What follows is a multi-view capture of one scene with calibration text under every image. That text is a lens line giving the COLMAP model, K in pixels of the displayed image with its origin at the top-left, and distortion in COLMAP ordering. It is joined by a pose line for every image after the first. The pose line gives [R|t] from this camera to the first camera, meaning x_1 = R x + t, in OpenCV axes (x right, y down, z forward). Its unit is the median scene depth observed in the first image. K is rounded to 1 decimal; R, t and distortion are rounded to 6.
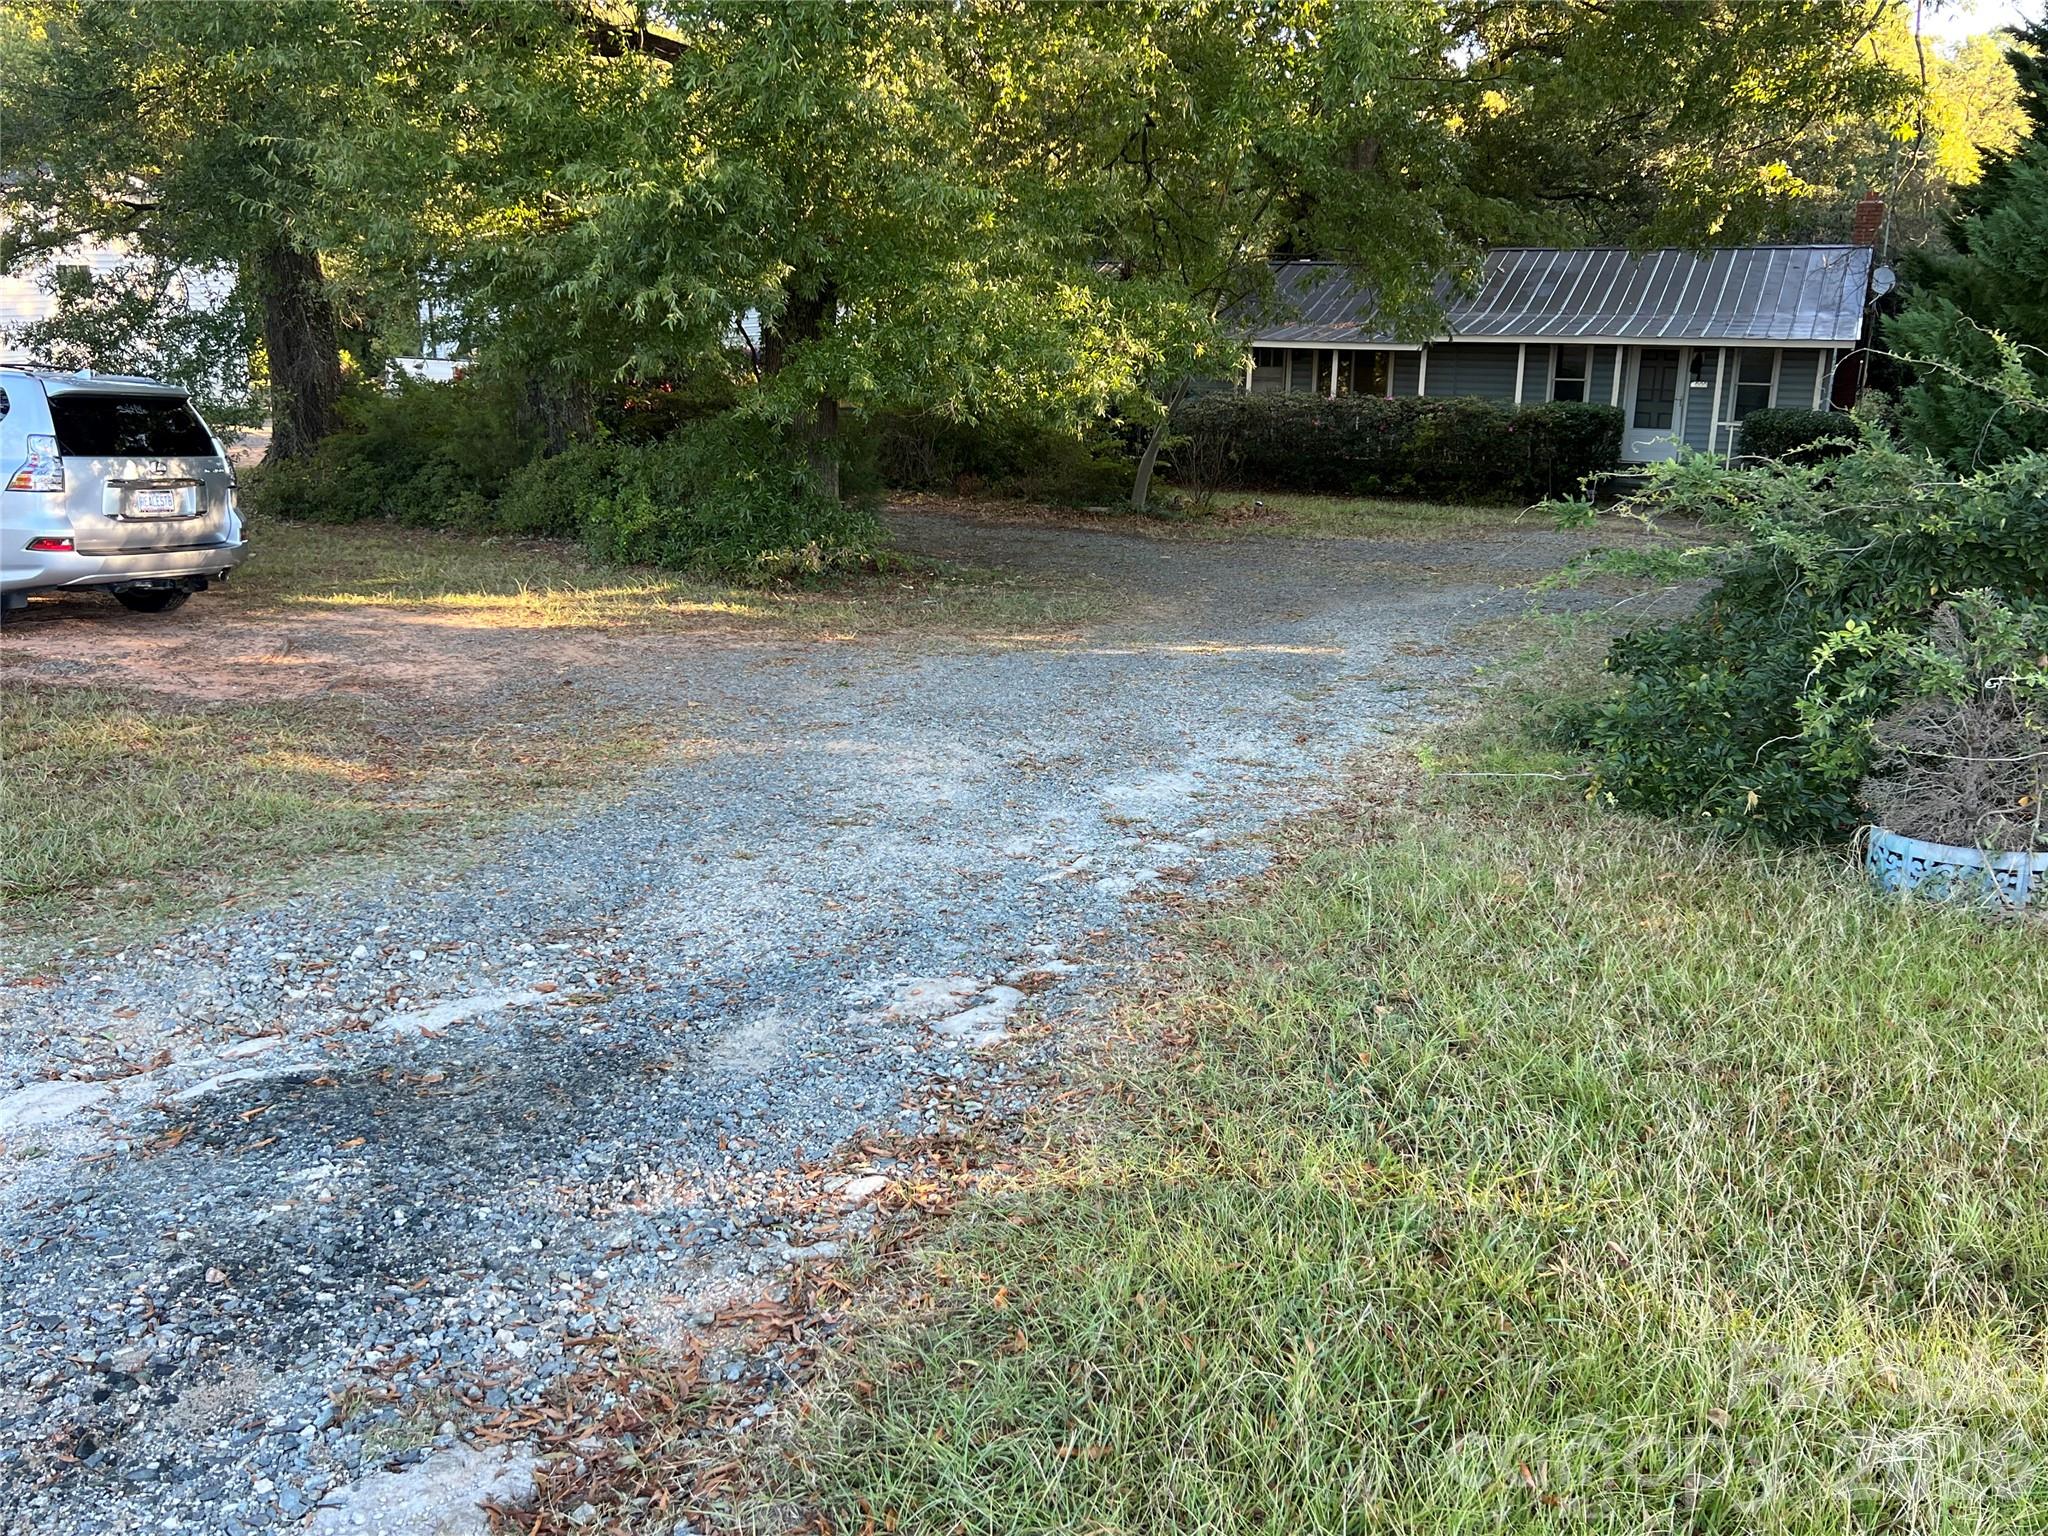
lens RADIAL K [[1688.3, 0, 969.8], [0, 1688.3, 756.8], [0, 0, 1]] dist [0.053243, -0.051622]
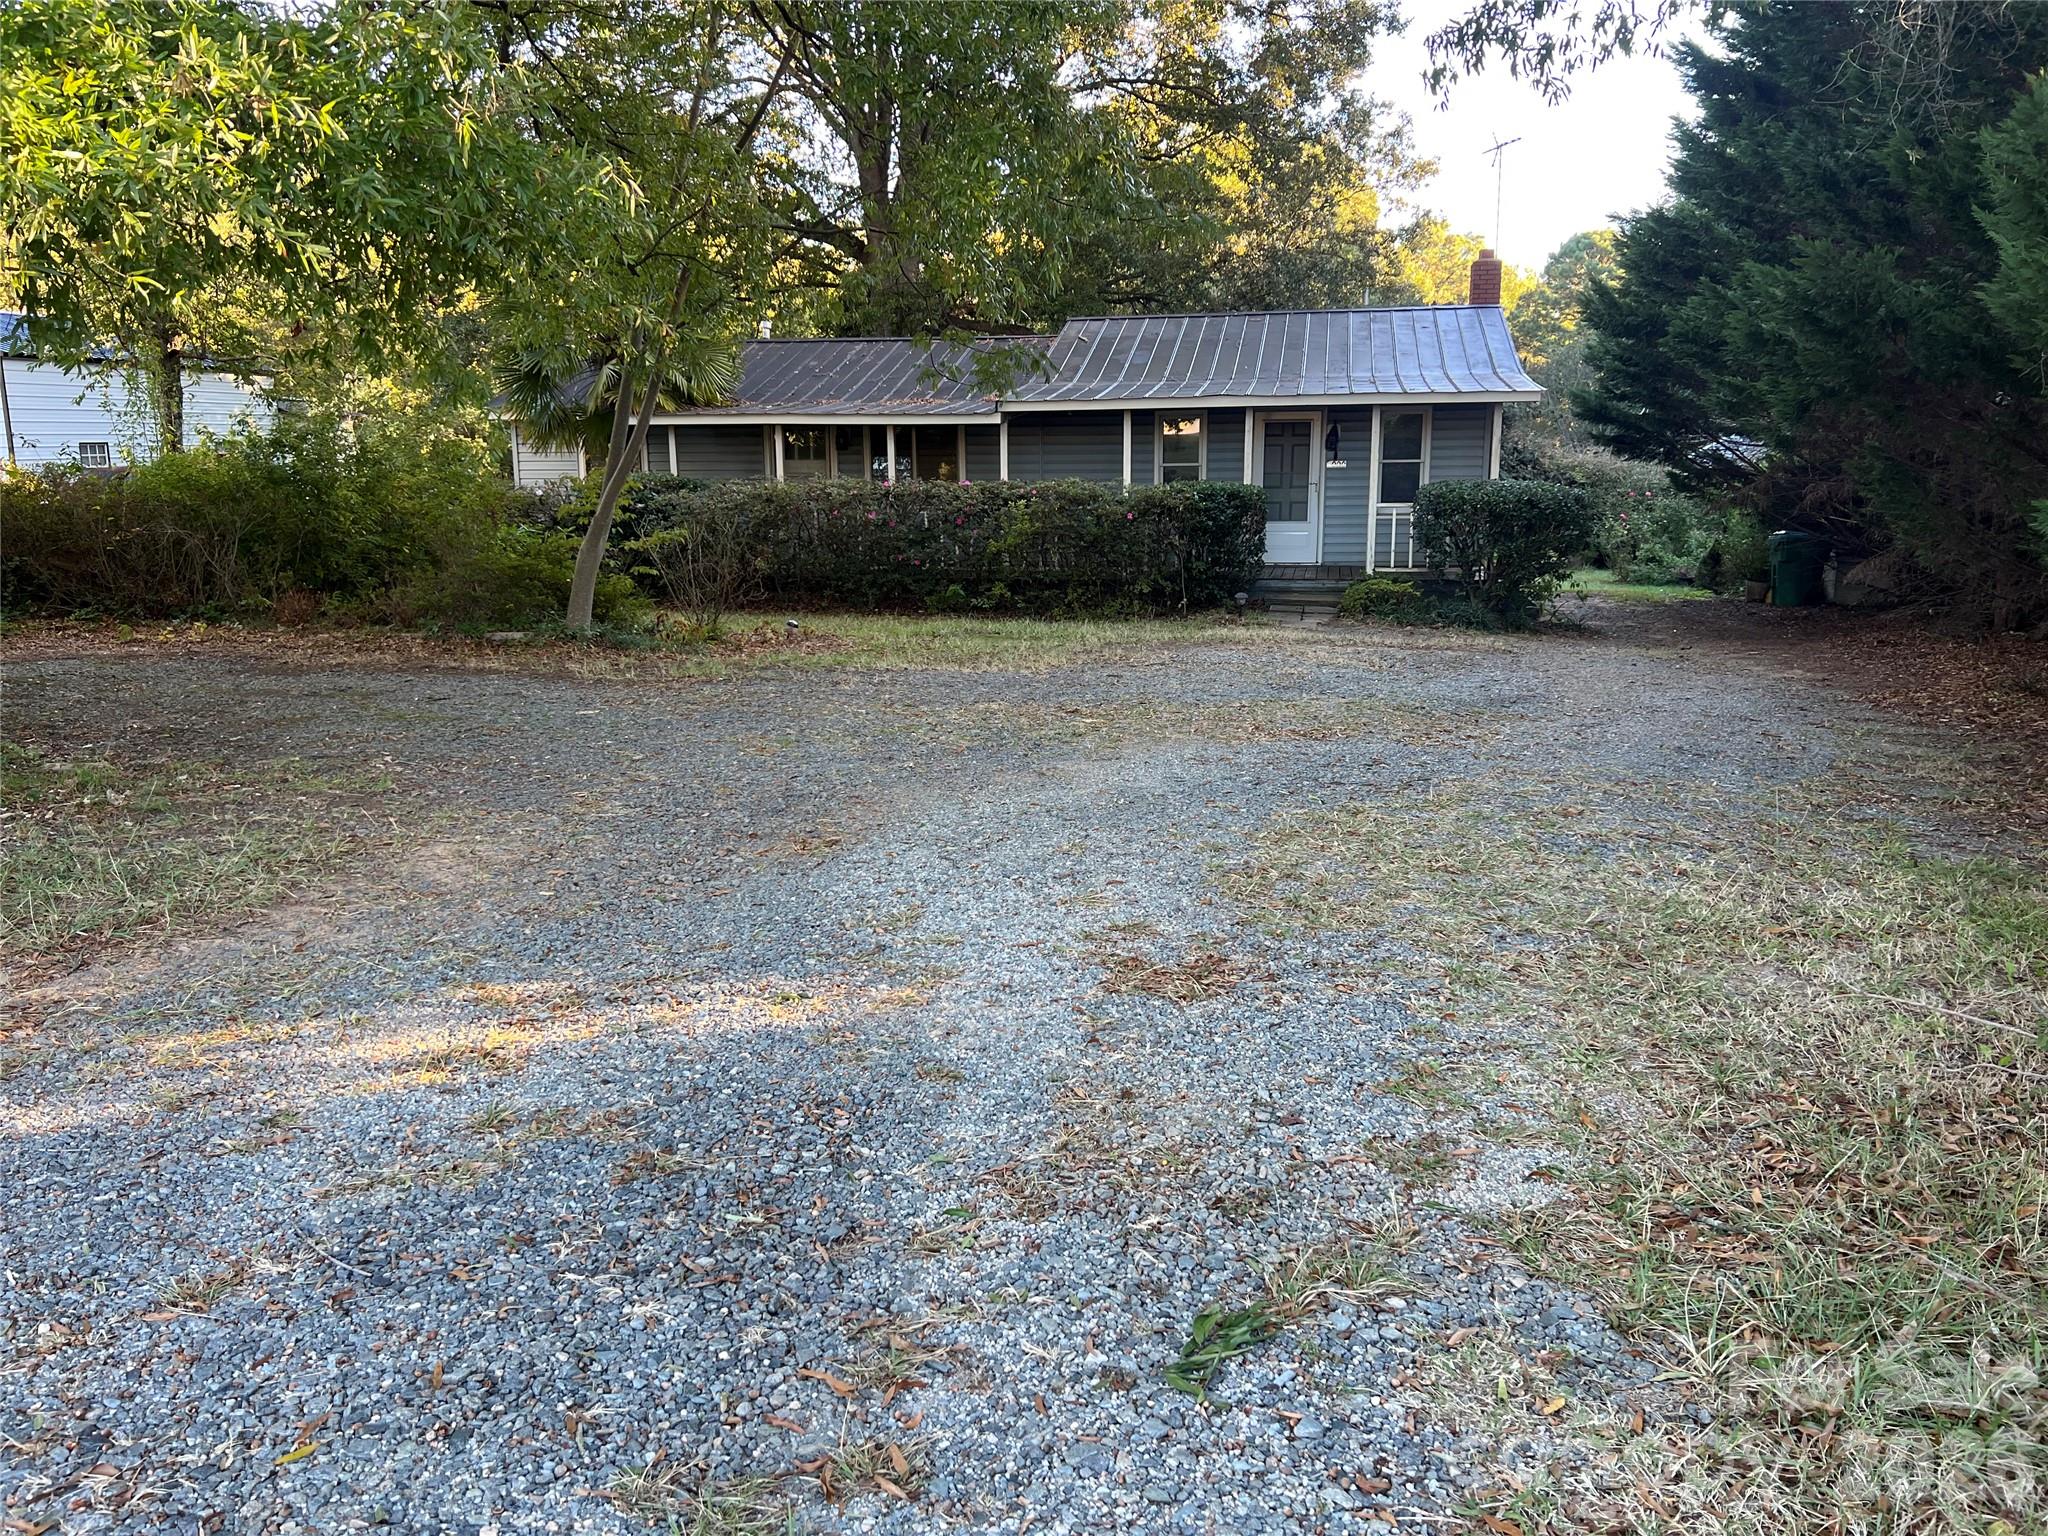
lens RADIAL K [[1549.4, 0, 1004.1], [0, 1549.4, 776.4], [0, 0, 1]] dist [0.037876, -0.004487]
pose [[0.963120, -0.065058, 0.261088, 0.080242], [0.084581, 0.994344, -0.064238, -0.040410], [-0.255432, 0.083952, 0.963175, 0.362905]]
